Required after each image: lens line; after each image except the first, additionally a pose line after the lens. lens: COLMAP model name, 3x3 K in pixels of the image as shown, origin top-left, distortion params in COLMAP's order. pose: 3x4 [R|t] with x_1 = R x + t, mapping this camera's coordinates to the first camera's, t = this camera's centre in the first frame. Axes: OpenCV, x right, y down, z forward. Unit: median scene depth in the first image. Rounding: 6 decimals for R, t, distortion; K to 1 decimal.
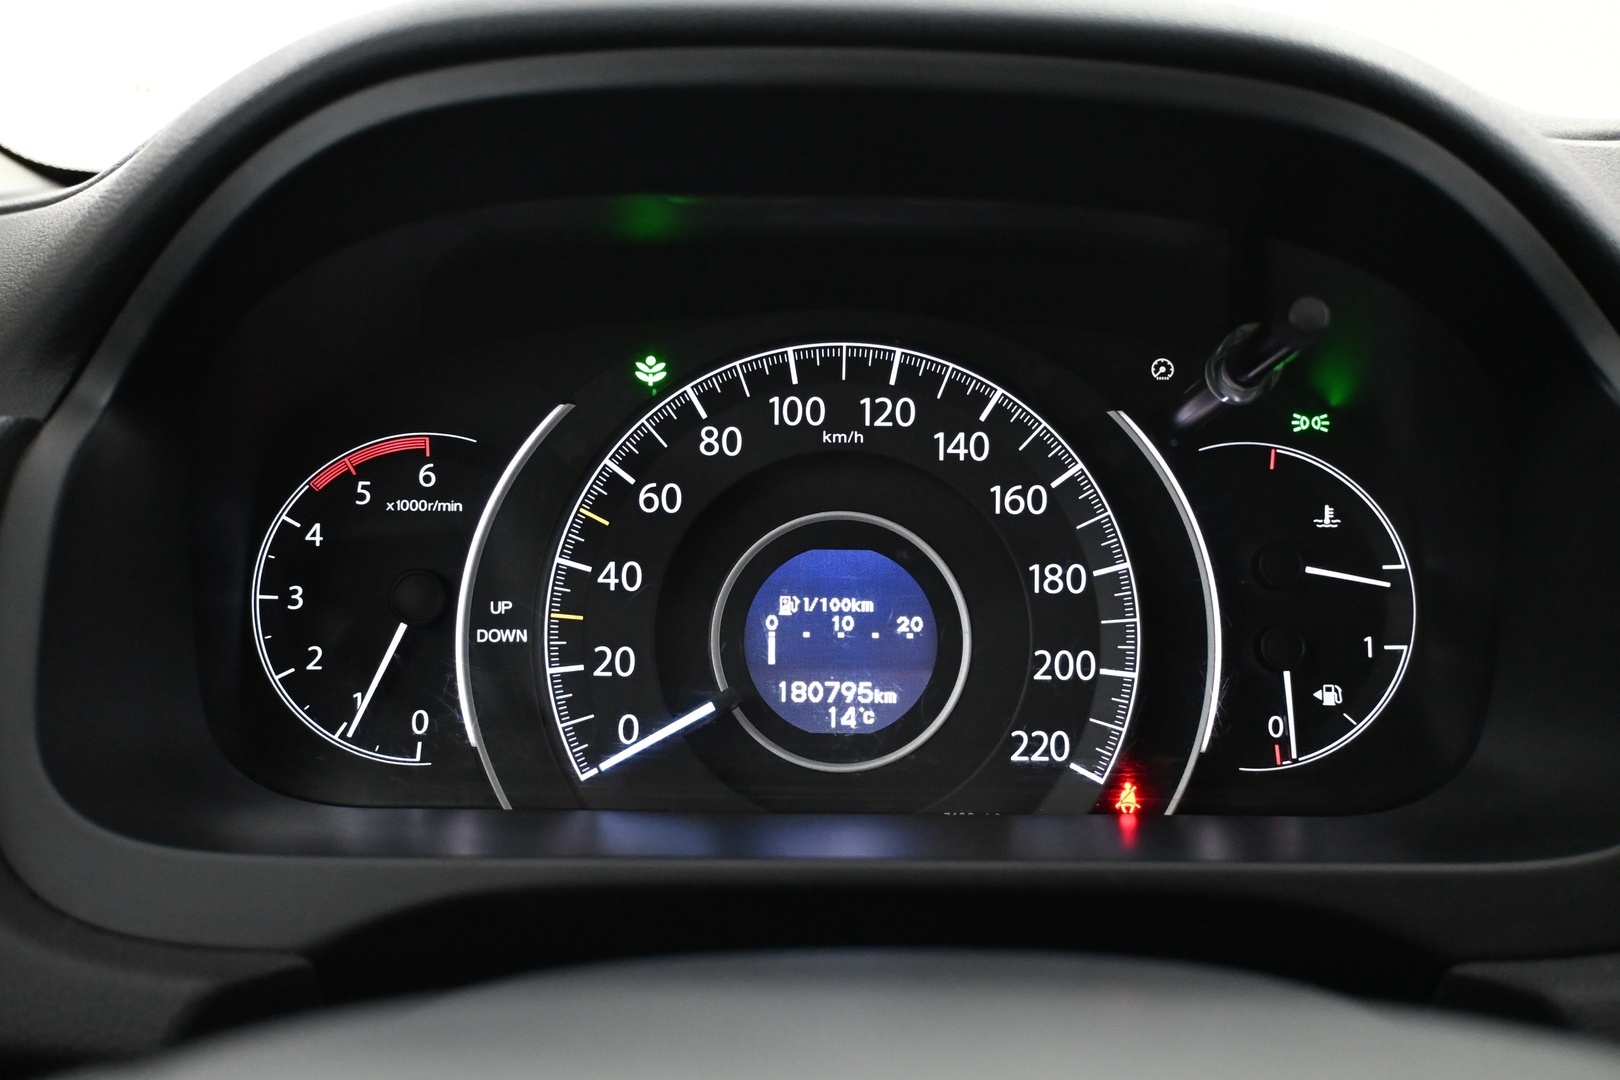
lens RADIAL K [[1903.0, 0, 810.5], [0, 1903.0, 548.5], [0, 0, 1]] dist [0.004081, 0.000000]
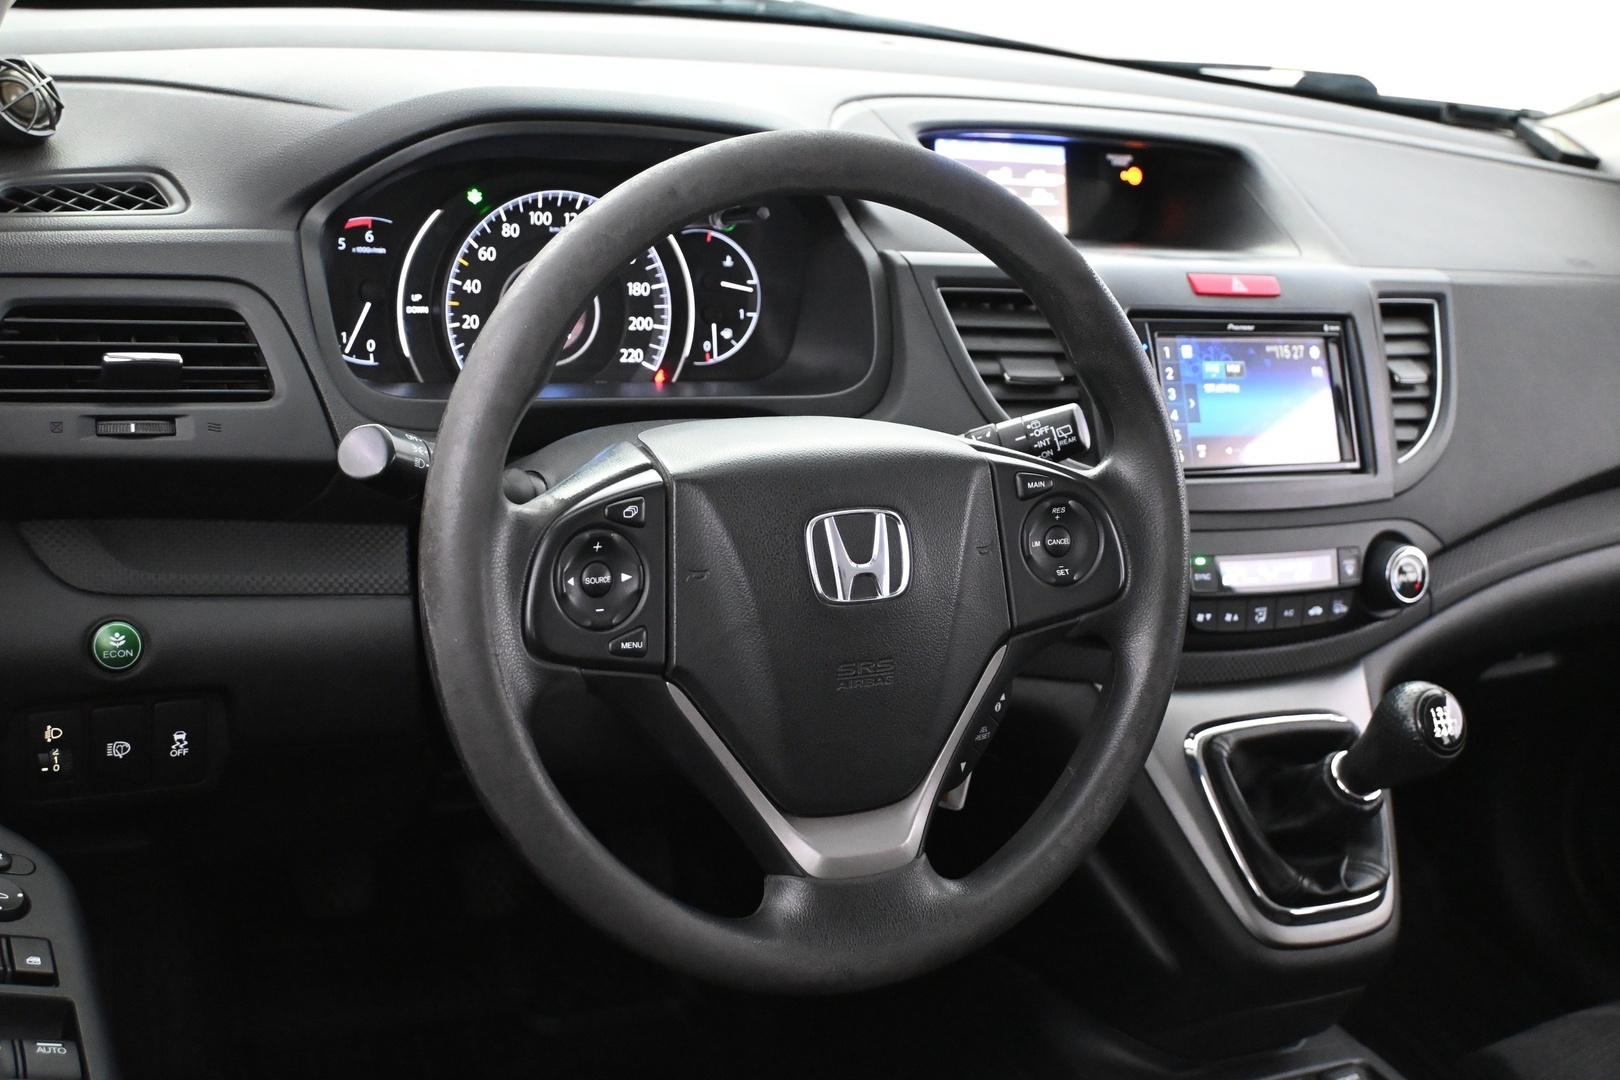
lens RADIAL K [[1903.6, 0, 812.7], [0, 1903.6, 541.4], [0, 0, 1]] dist [0.012534, 0.000000]
pose [[0.890952, -0.048665, 0.451482, -0.820402], [-0.053570, 0.976034, 0.210921, -0.202329], [-0.450926, -0.212107, 0.866993, -1.363037]]
